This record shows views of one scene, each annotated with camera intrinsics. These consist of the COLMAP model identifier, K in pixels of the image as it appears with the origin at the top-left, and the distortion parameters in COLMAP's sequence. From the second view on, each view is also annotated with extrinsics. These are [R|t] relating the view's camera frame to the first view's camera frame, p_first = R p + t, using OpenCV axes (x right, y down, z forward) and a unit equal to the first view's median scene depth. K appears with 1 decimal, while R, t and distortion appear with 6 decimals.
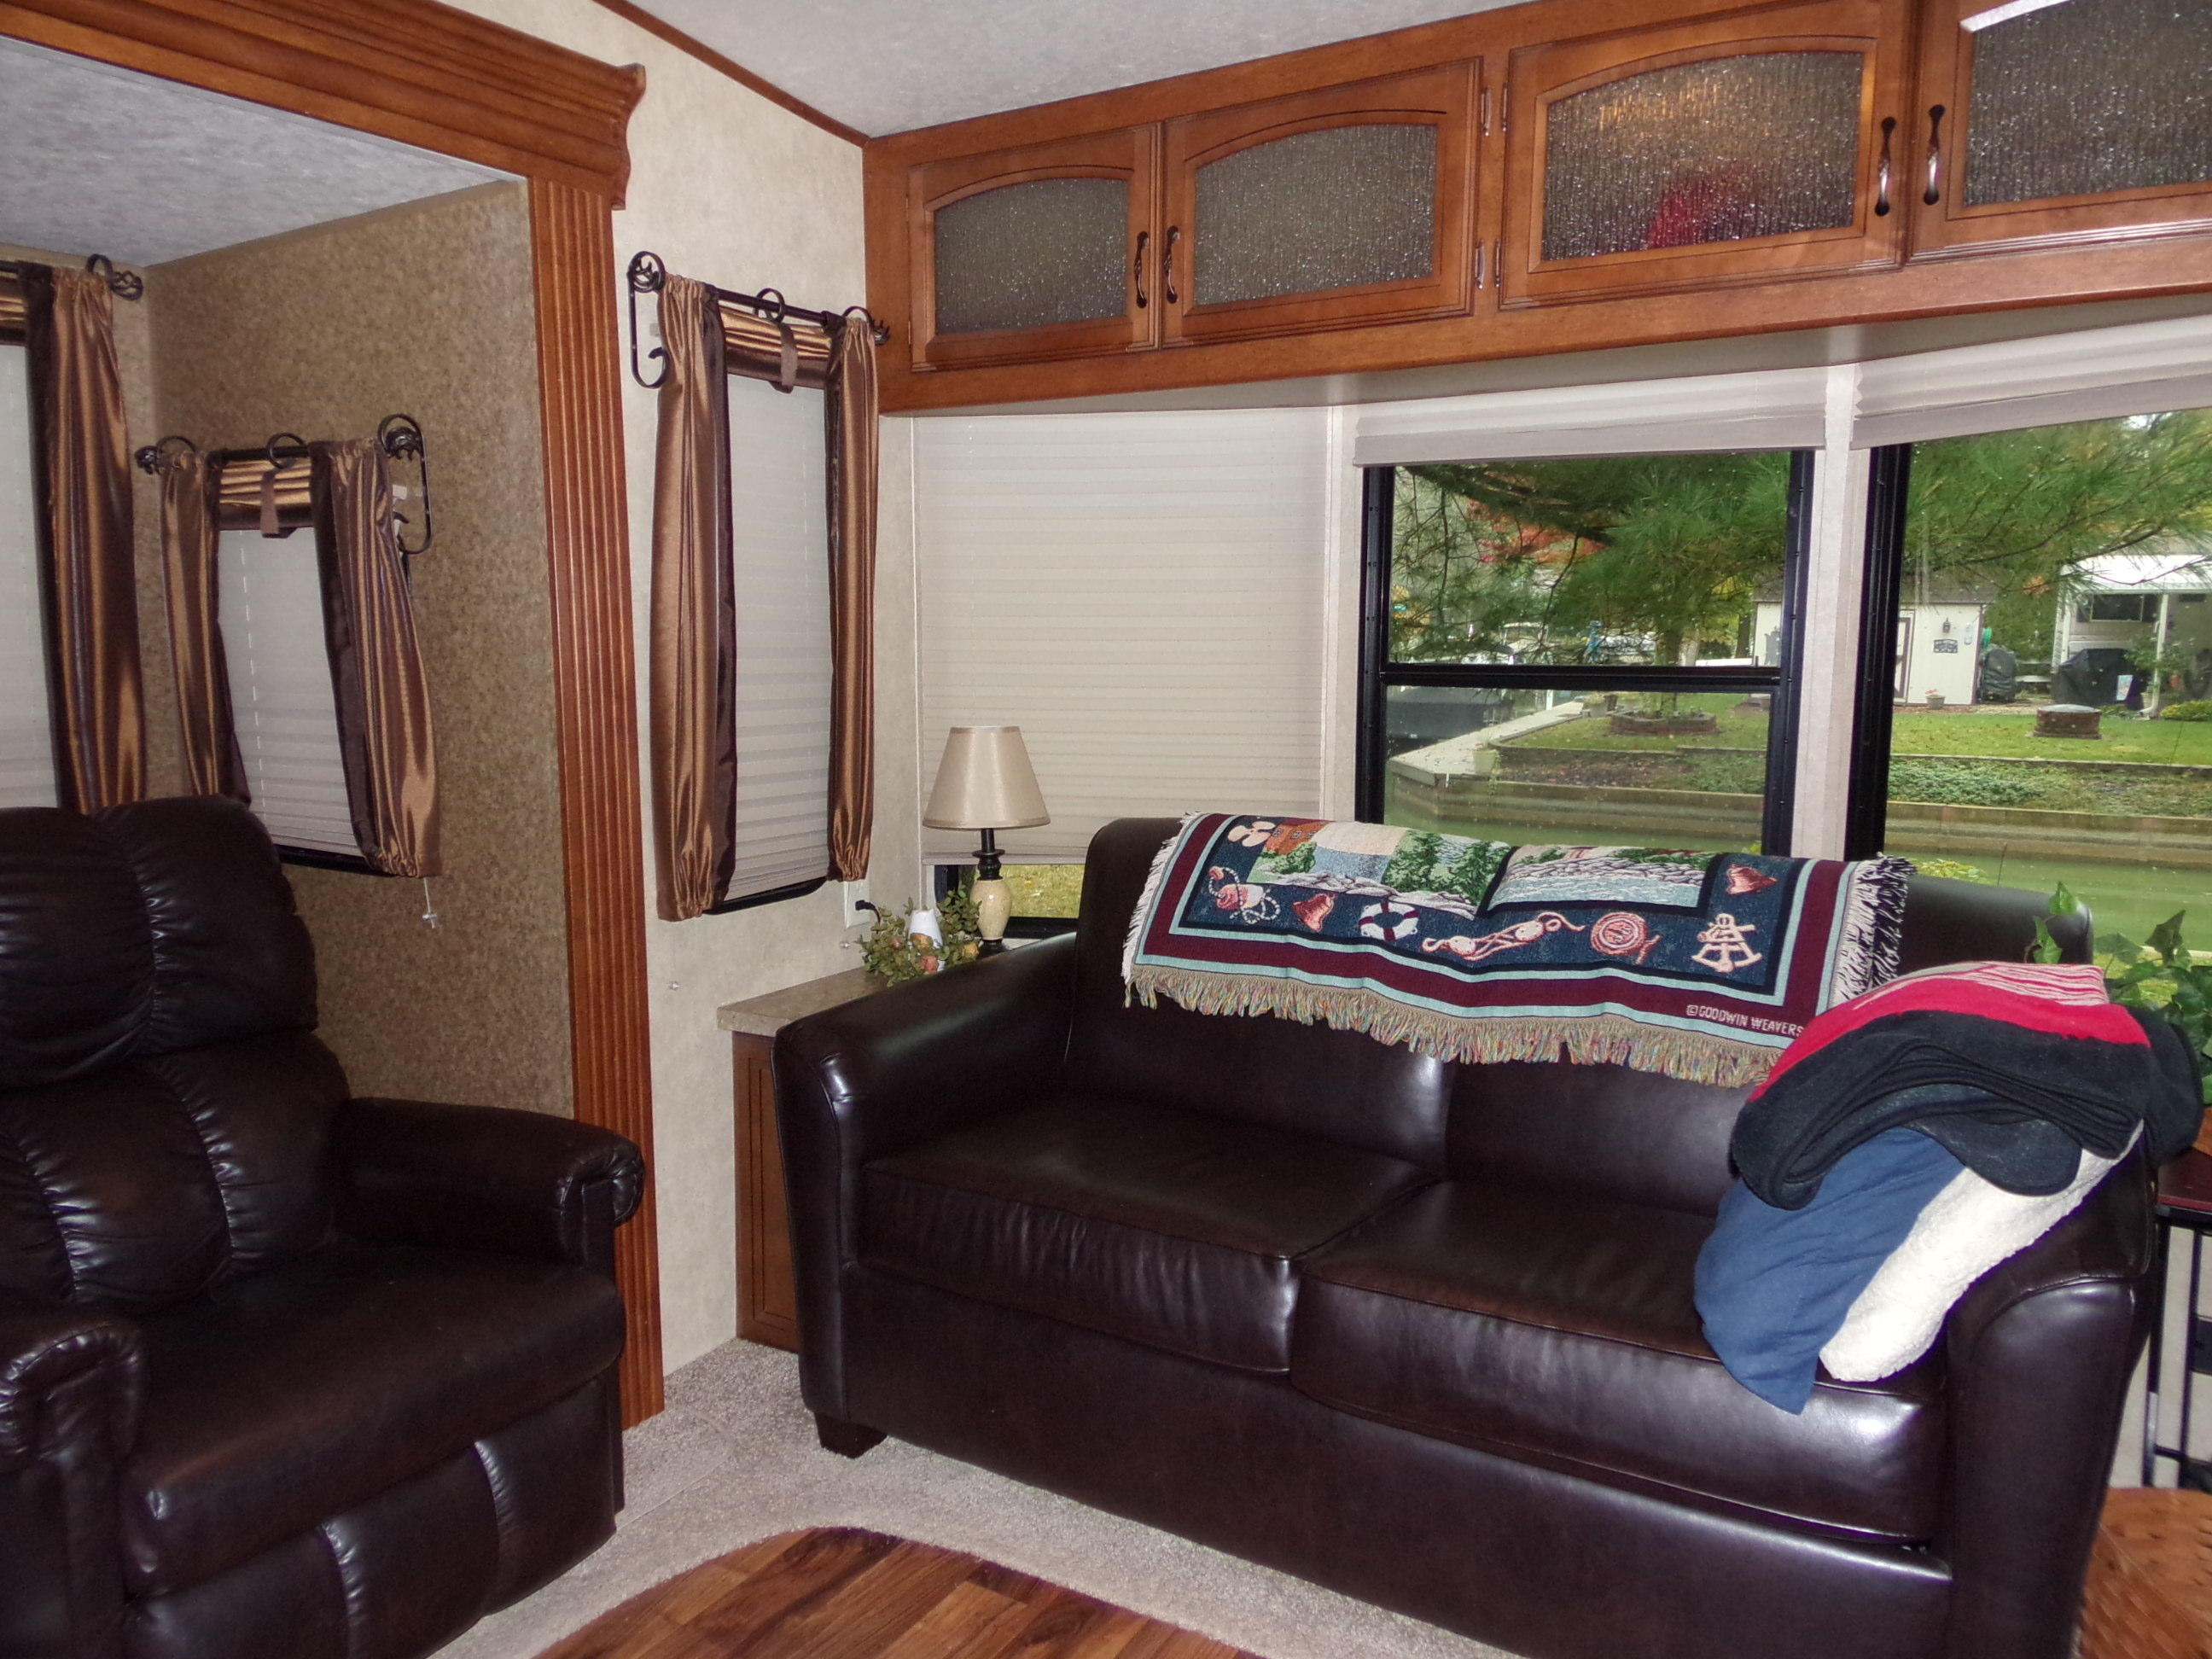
lens RADIAL K [[1564.4, 0, 1106.0], [0, 1564.4, 829.5], [0, 0, 1]] dist [0.030924, -0.001083]
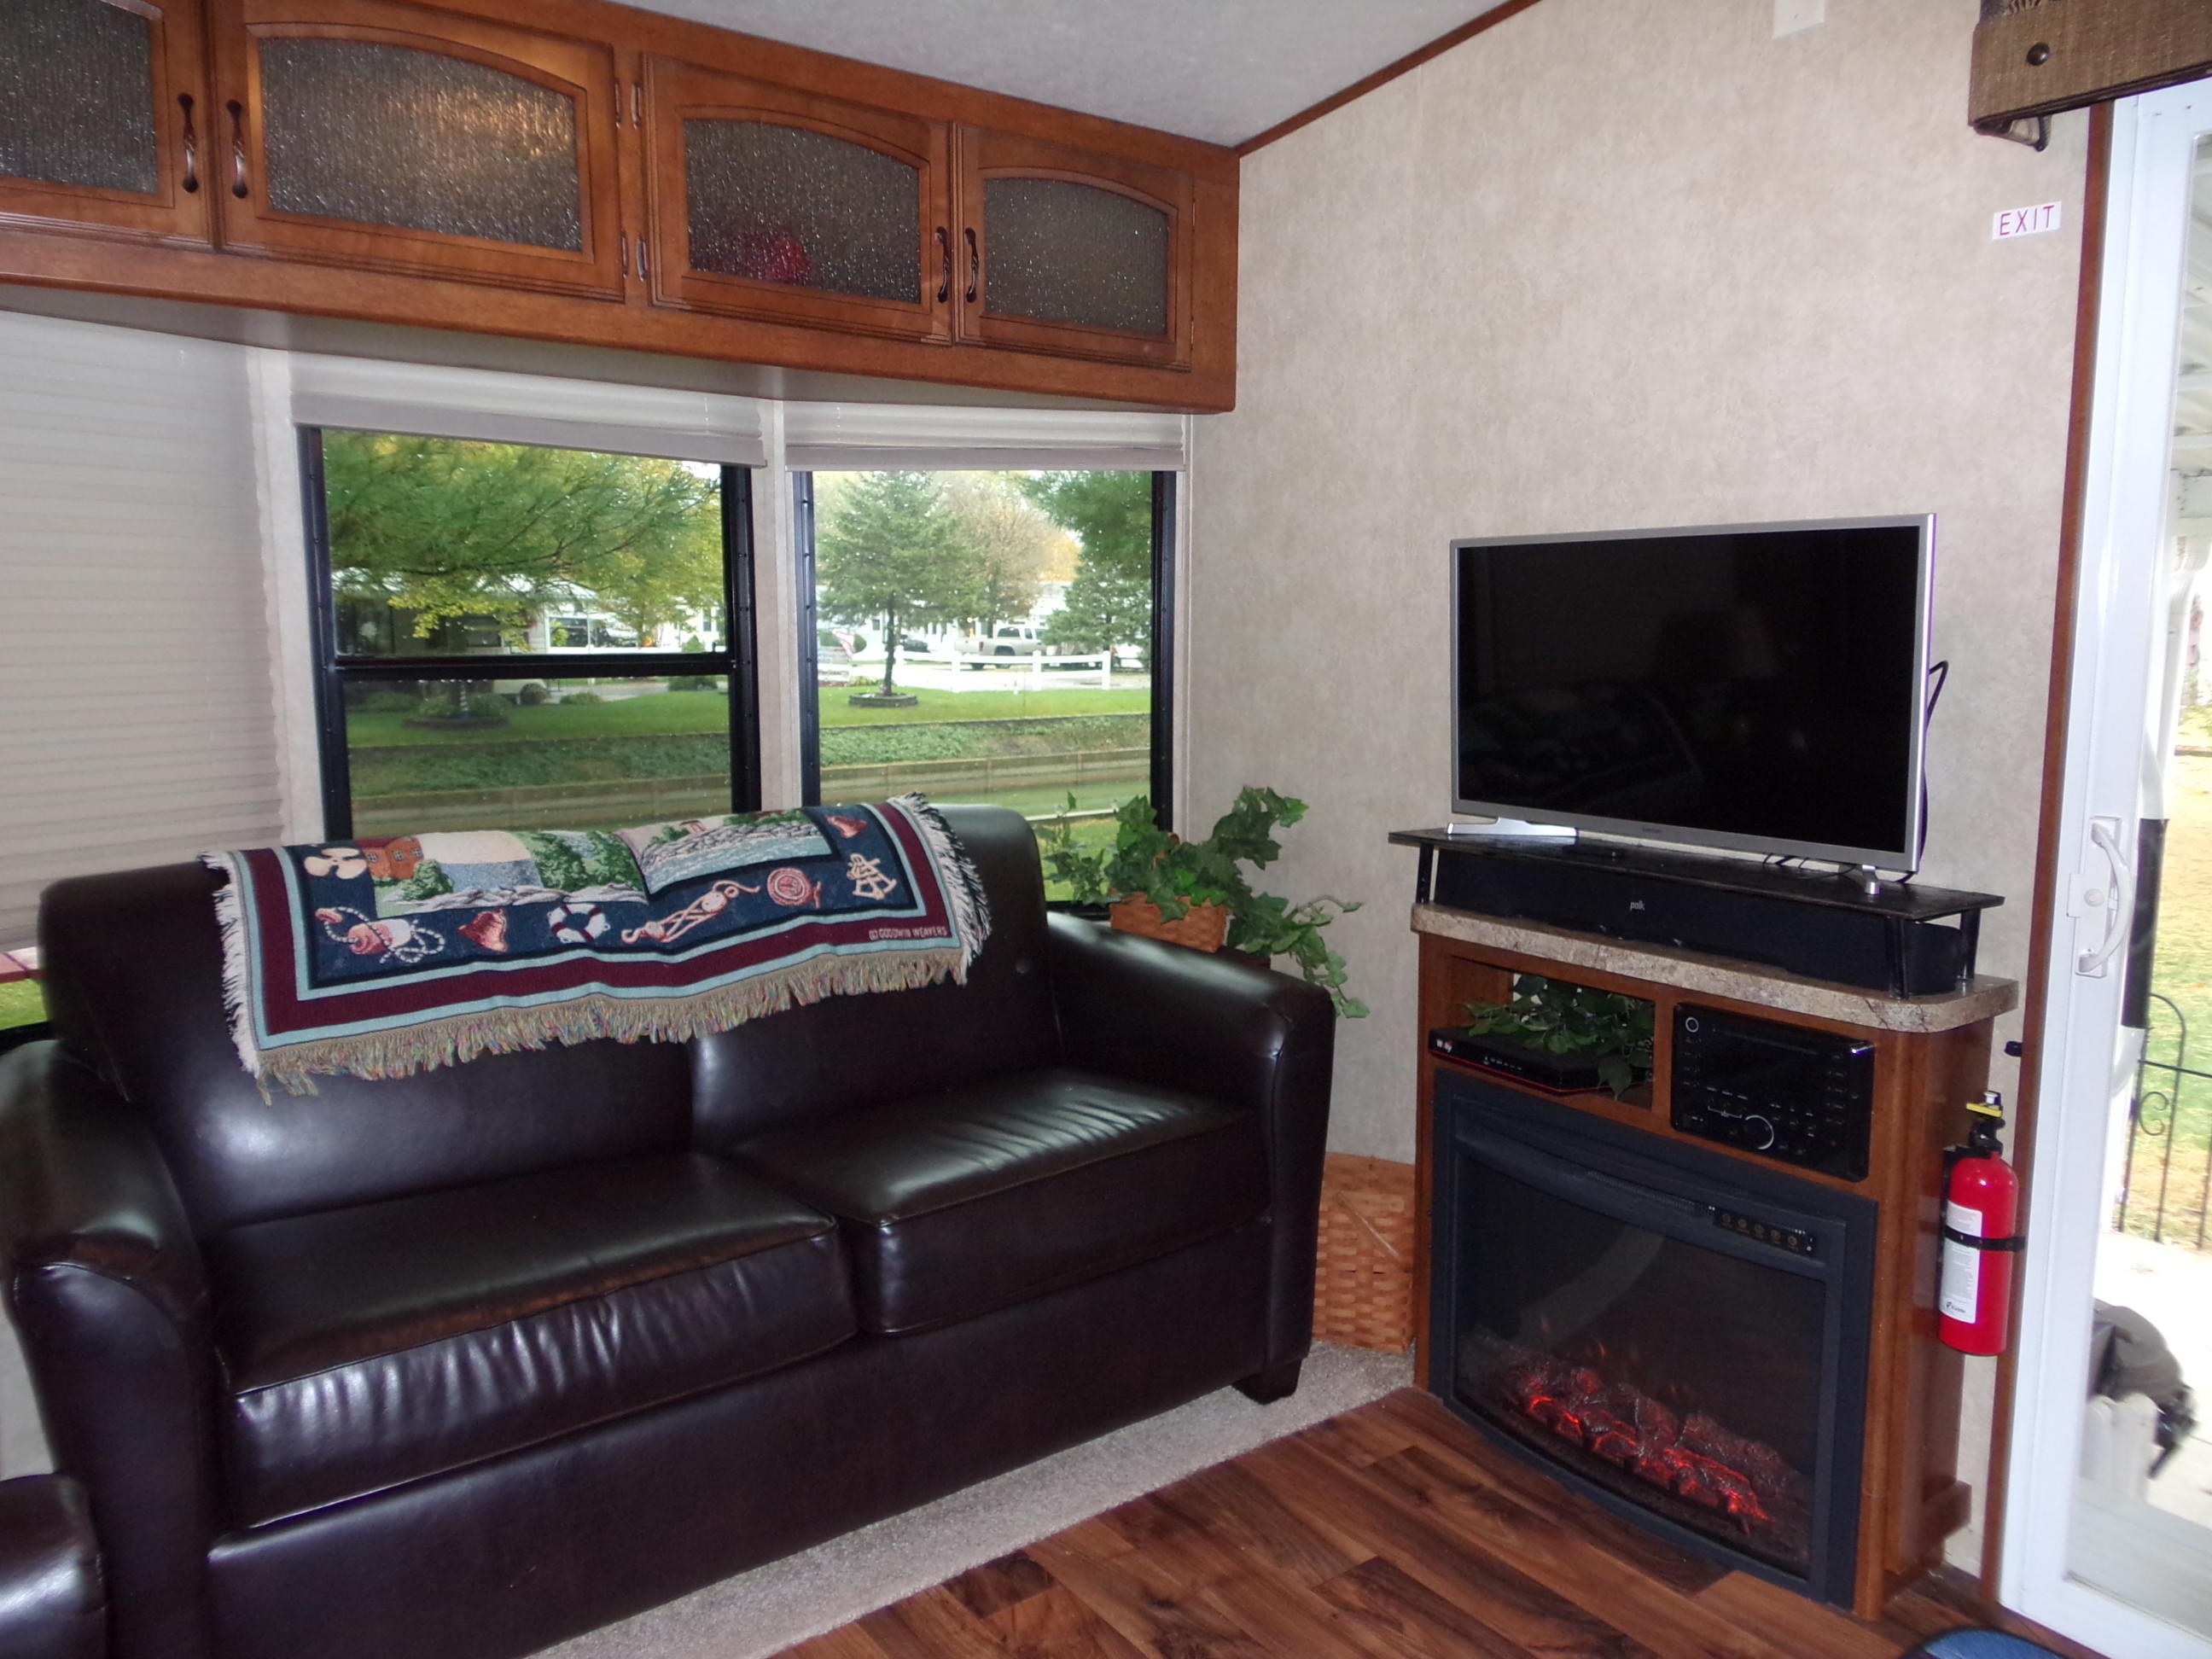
lens RADIAL K [[1564.4, 0, 1106.0], [0, 1564.4, 829.5], [0, 0, 1]] dist [0.030924, -0.001083]
pose [[0.346366, -0.125772, 0.929630, -0.599394], [0.122809, 0.988523, 0.087983, -0.043042], [-0.930026, 0.083693, 0.357837, 0.358689]]
